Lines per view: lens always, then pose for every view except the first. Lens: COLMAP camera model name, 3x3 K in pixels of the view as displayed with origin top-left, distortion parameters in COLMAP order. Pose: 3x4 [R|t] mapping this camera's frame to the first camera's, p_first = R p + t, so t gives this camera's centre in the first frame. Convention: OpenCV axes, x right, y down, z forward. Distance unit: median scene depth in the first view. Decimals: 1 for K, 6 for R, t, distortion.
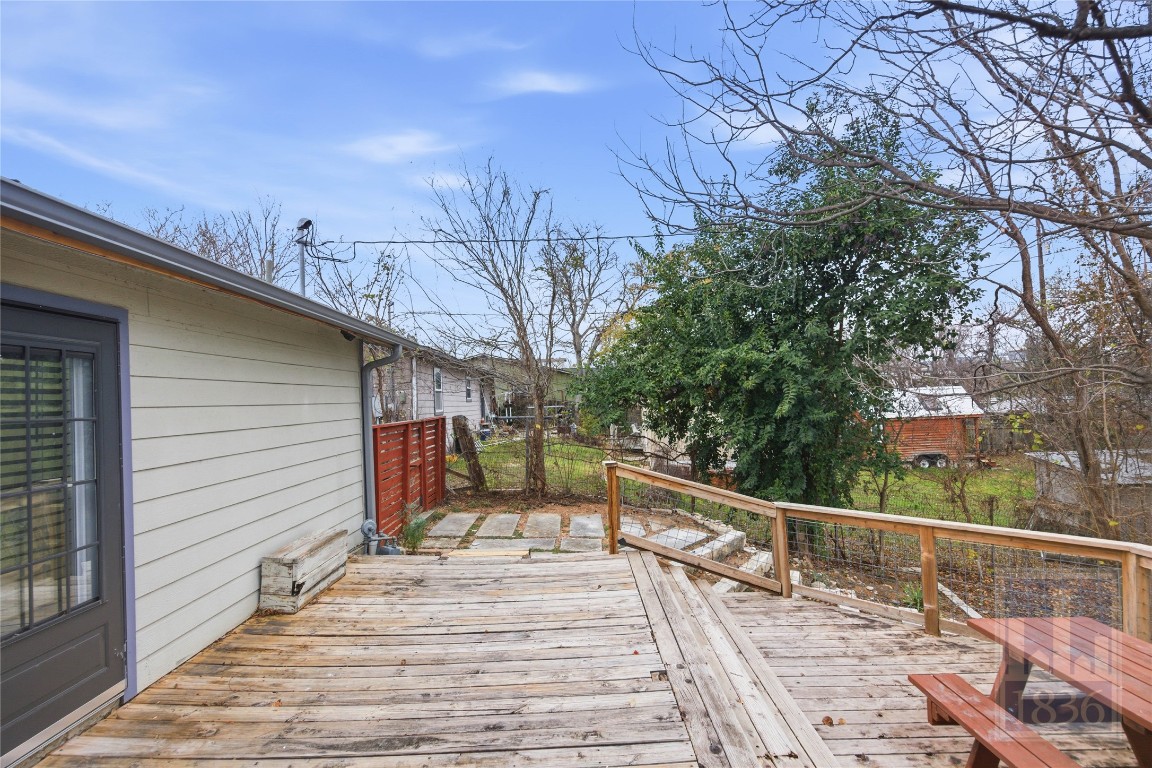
lens RADIAL K [[513.9, 0, 578.7], [0, 513.9, 393.1], [0, 0, 1]] dist [0.016359, -0.004494]
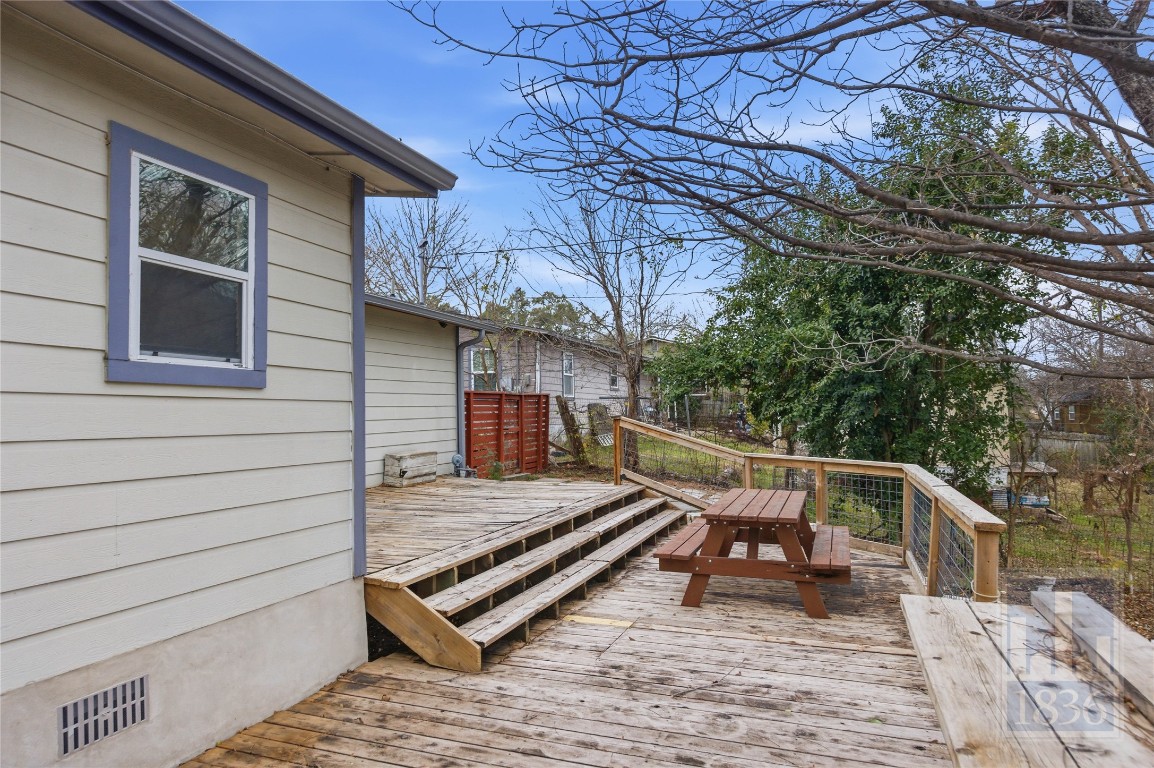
lens RADIAL K [[729.7, 0, 574.8], [0, 729.7, 386.9], [0, 0, 1]] dist [0.000385, 0.000000]
pose [[0.936728, 0.009775, -0.349921, 0.539390], [-0.012412, 0.999909, -0.005293, 0.062929], [0.349837, 0.009301, 0.936764, -0.690534]]
